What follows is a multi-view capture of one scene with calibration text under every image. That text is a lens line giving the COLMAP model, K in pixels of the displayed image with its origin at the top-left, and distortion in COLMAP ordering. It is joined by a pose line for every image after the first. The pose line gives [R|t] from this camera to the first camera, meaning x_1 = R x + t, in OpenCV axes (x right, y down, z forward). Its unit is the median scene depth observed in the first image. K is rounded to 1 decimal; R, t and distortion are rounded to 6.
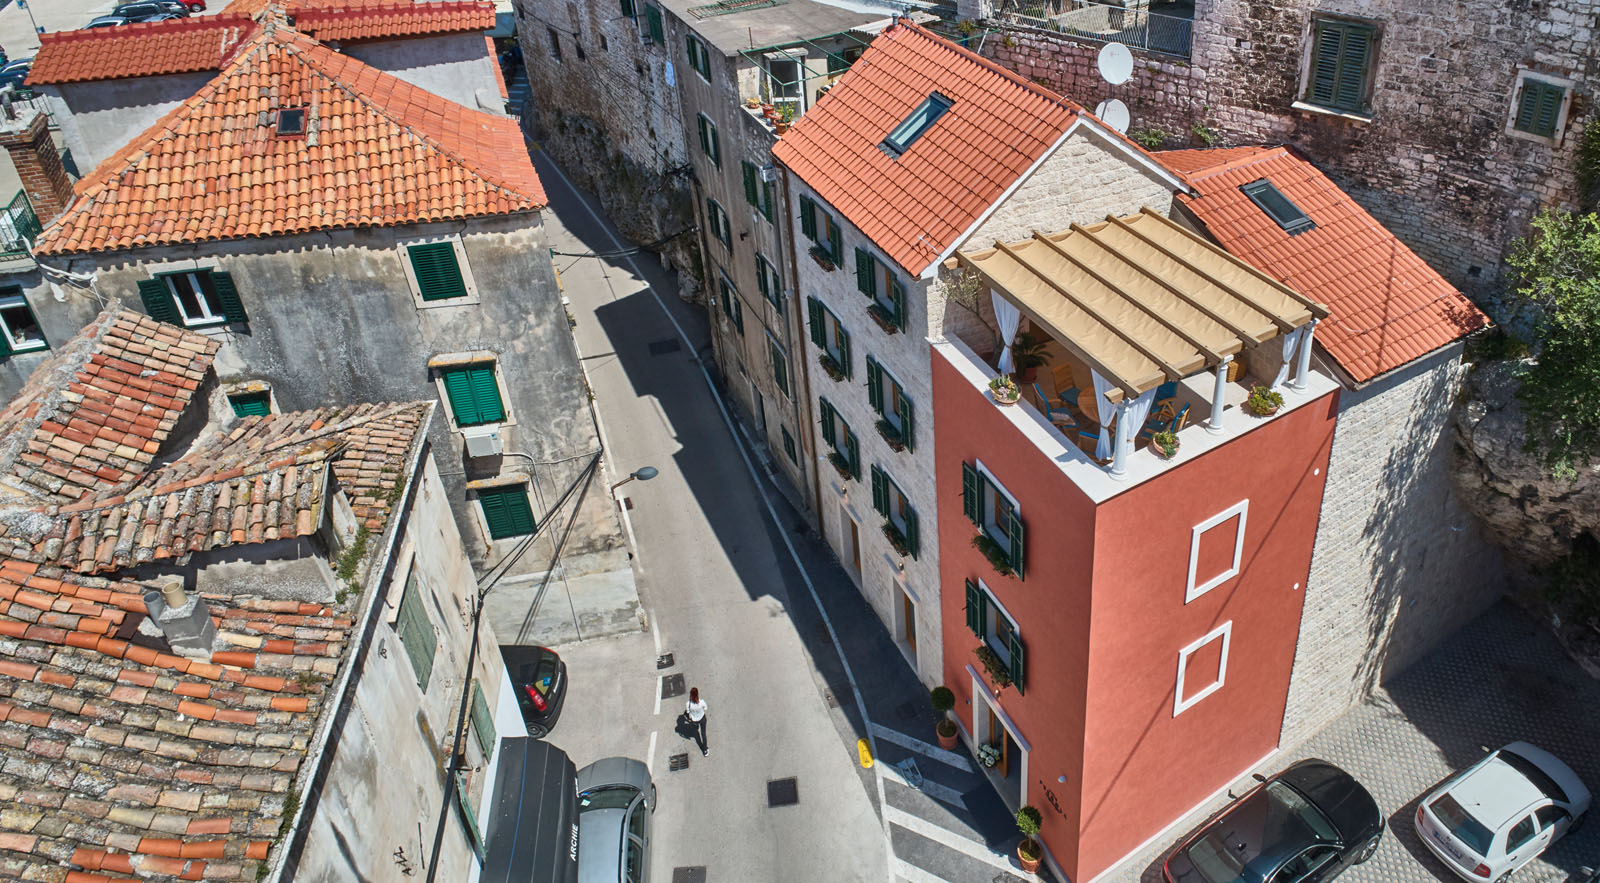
lens RADIAL K [[1143.3, 0, 803.3], [0, 1143.3, 458.1], [0, 0, 1]] dist [-0.031953, 0.011156]
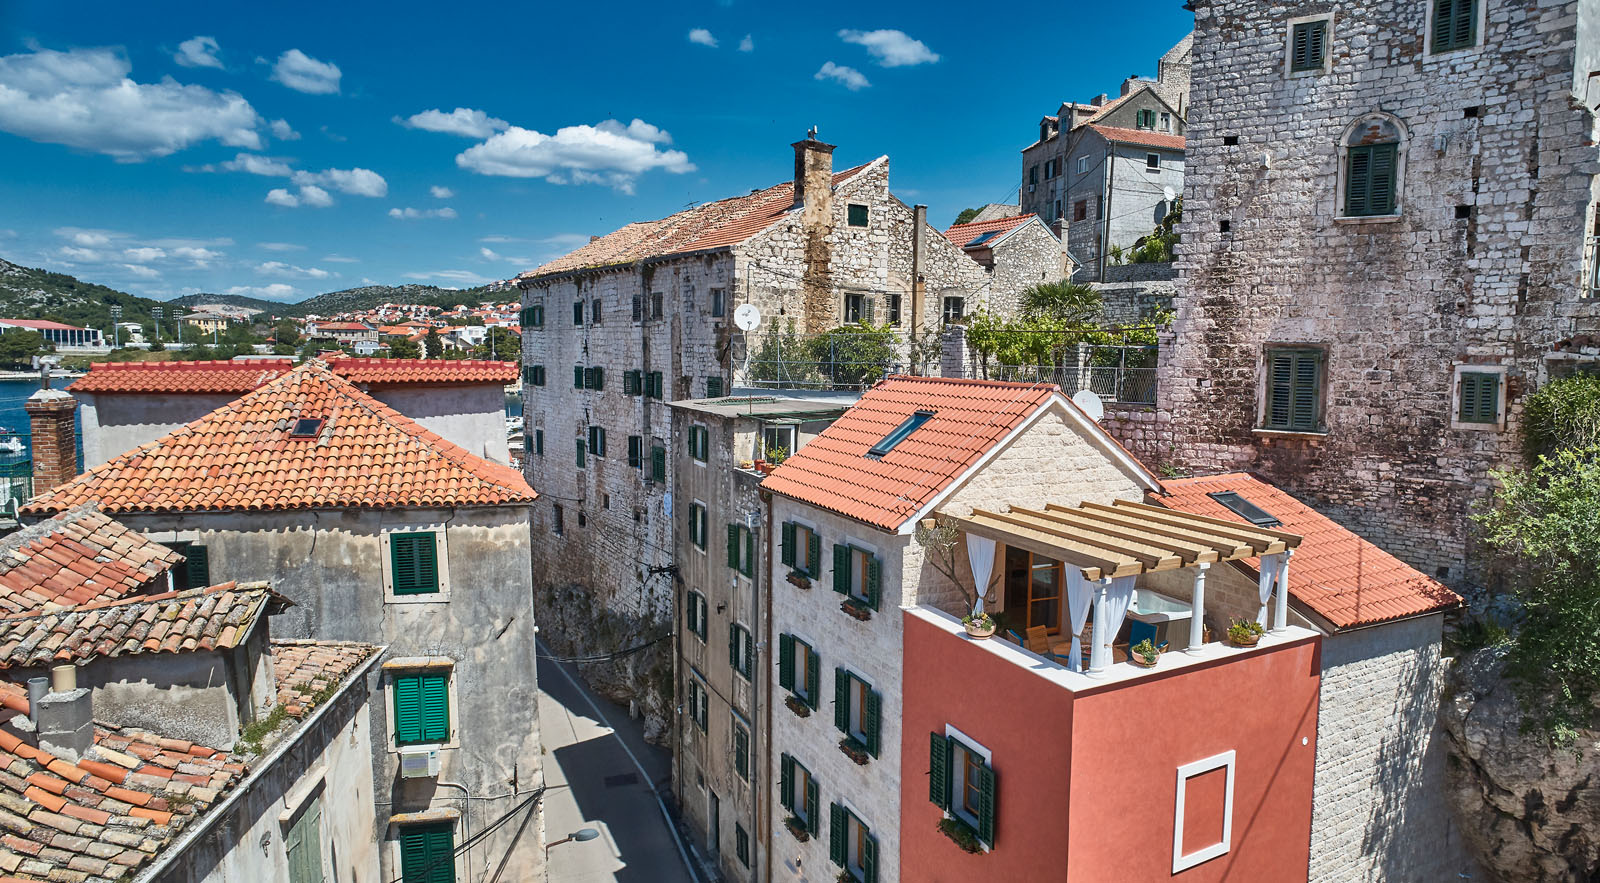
lens RADIAL K [[1143.3, 0, 803.3], [0, 1143.3, 458.1], [0, 0, 1]] dist [-0.031953, 0.011156]
pose [[0.995126, 0.098596, 0.001499, 0.010819], [-0.088718, 0.901857, -0.422828, 0.203760], [-0.043041, 0.420635, 0.906209, 0.056599]]
